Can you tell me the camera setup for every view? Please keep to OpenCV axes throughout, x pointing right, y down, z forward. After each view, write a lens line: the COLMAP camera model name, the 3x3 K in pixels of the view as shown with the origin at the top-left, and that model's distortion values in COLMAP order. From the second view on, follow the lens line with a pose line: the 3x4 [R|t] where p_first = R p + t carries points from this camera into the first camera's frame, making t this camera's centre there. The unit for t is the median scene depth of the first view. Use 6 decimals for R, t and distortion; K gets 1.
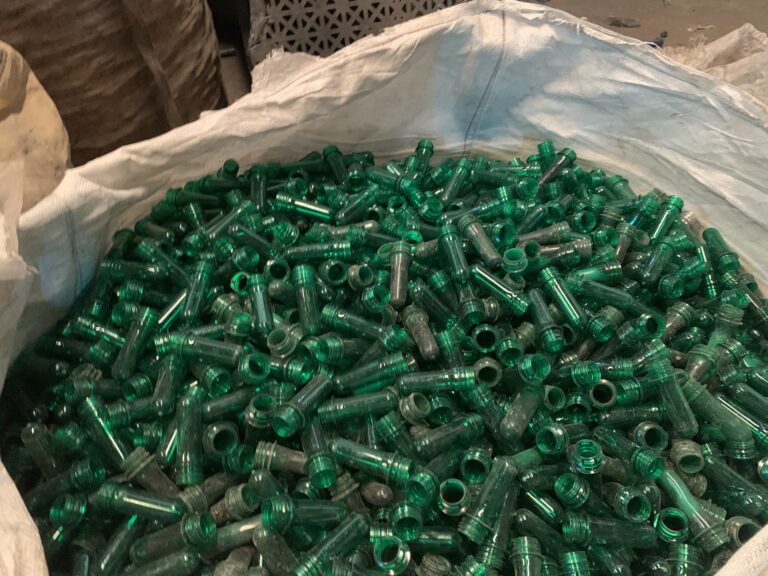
lens RADIAL K [[591.5, 0, 381.7], [0, 591.5, 290.3], [0, 0, 1]] dist [0.020086, -0.023432]
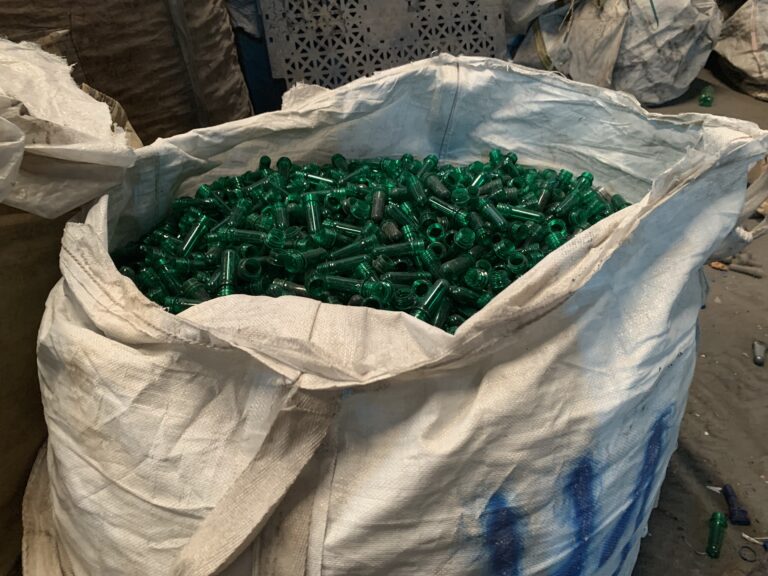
lens RADIAL K [[591.5, 0, 385.8], [0, 591.5, 284.6], [0, 0, 1]] dist [0.020086, -0.023432]
pose [[0.998929, -0.015627, -0.043561, 0.088483], [0.003816, 0.965877, -0.258973, 0.436154], [0.046122, 0.258529, 0.964902, -0.266794]]
